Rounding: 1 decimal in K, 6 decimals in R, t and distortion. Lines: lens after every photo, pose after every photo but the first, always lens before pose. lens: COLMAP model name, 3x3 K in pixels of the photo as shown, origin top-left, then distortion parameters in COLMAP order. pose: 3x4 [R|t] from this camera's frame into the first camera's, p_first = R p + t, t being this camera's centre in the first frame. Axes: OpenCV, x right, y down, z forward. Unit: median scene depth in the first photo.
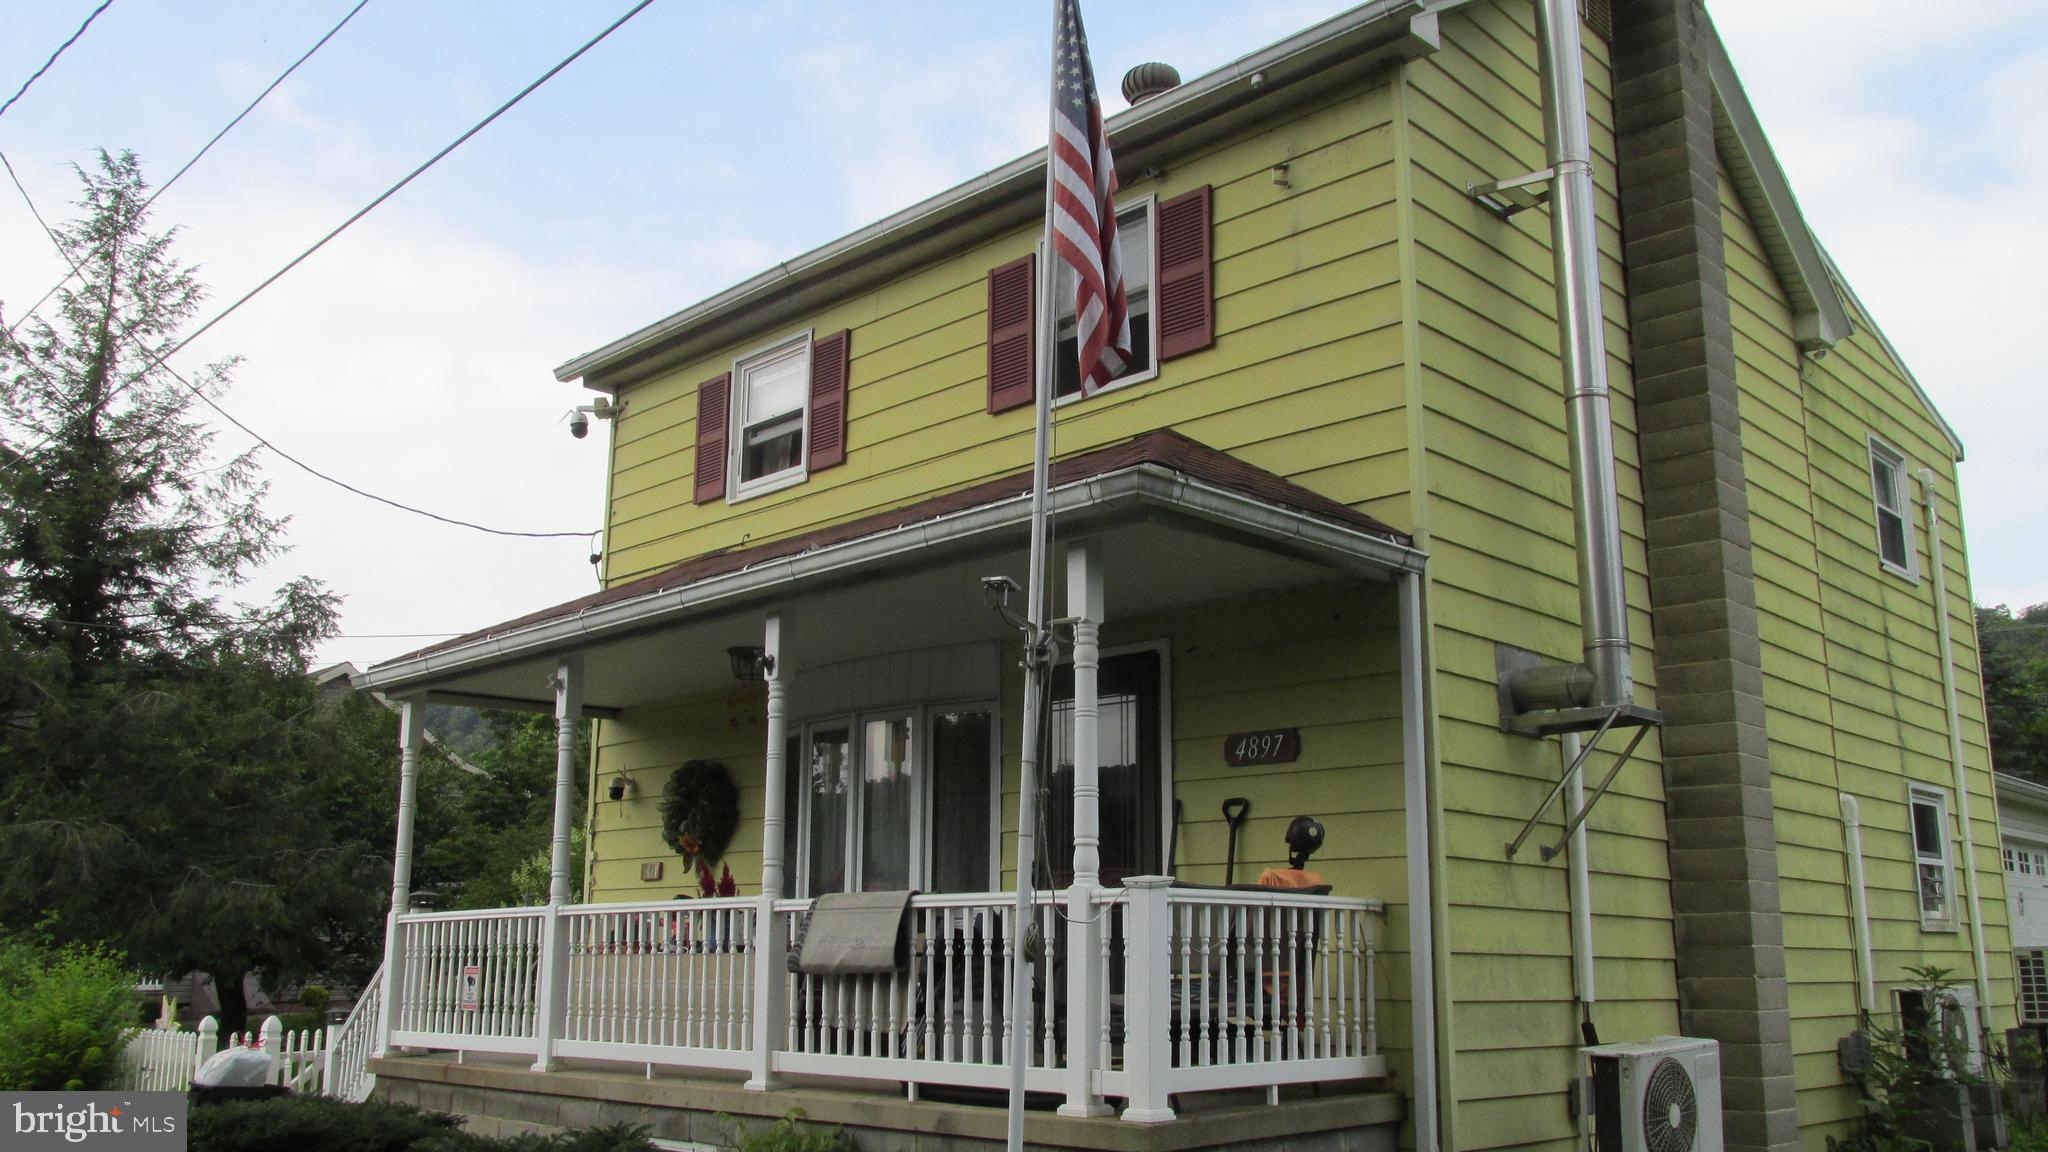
lens RADIAL K [[1708.5, 0, 1024.0], [0, 1708.5, 576.0], [0, 0, 1]] dist [-0.102830, 0.001058]
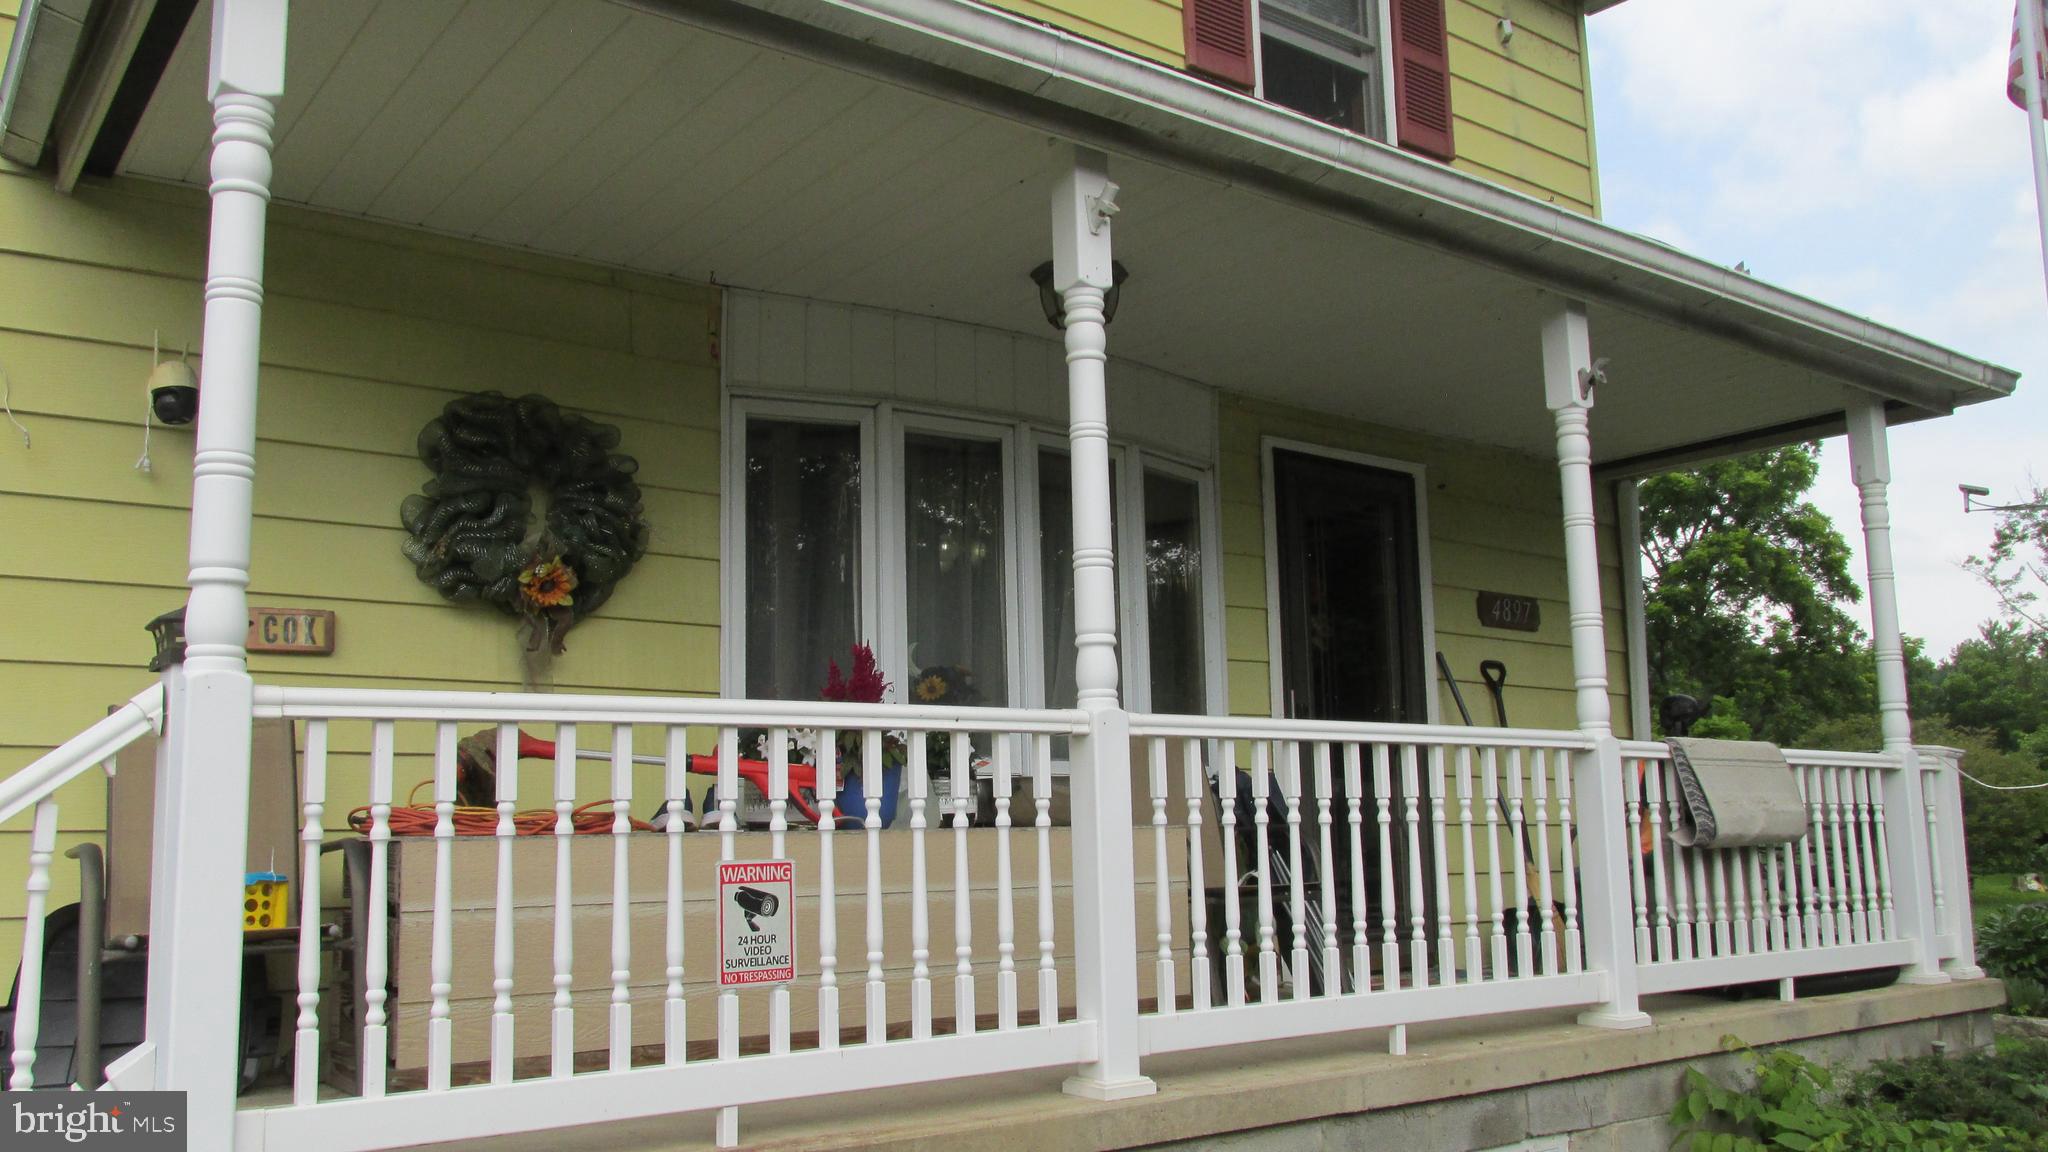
lens RADIAL K [[1708.5, 0, 1024.0], [0, 1708.5, 576.0], [0, 0, 1]] dist [-0.102830, 0.001058]
pose [[0.142636, 0.166332, 0.975699, -0.802287], [-0.198532, 0.970552, -0.136431, 0.259915], [-0.969660, -0.174248, 0.171458, 1.096830]]
